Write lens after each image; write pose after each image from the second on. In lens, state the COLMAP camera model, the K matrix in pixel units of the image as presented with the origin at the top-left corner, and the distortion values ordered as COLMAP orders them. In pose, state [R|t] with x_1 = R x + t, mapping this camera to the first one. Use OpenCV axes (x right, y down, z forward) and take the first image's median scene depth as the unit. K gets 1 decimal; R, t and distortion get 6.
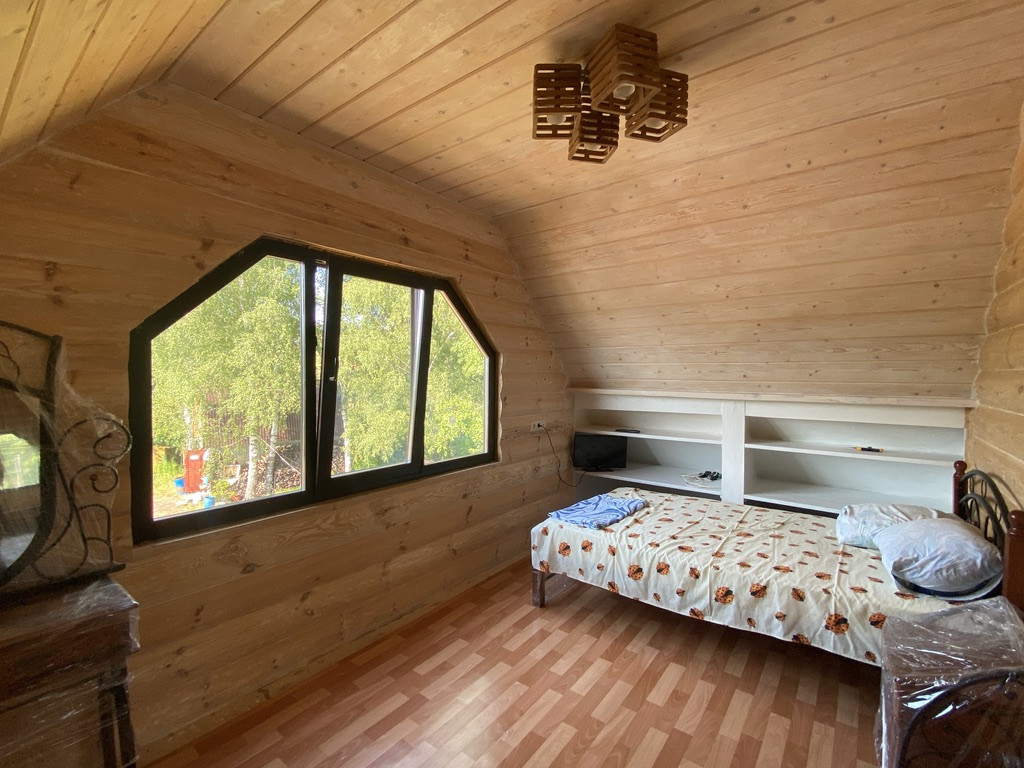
lens RADIAL K [[454.5, 0, 512.0], [0, 454.5, 384.0], [0, 0, 1]] dist [0.000964, -0.000063]
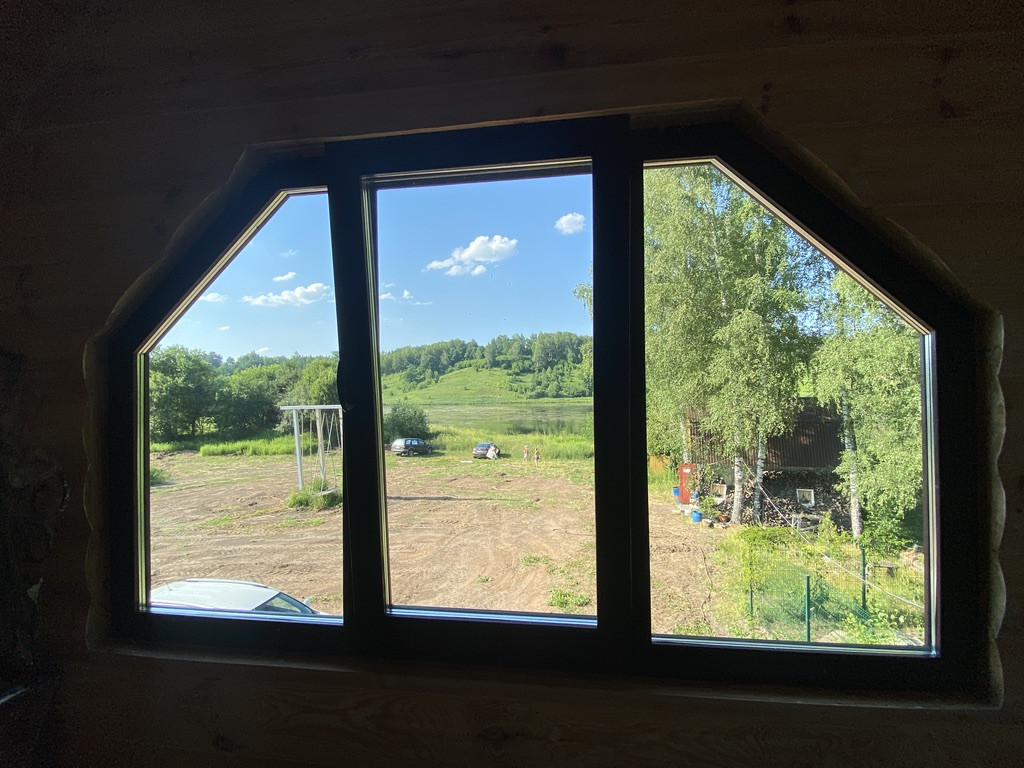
lens RADIAL K [[454.5, 0, 512.0], [0, 454.5, 384.0], [0, 0, 1]] dist [0.000964, -0.000063]
pose [[0.510344, -0.028552, -0.859496, 0.059690], [-0.003738, 0.999366, -0.035418, -0.013420], [0.859962, 0.021288, 0.509913, 0.611612]]
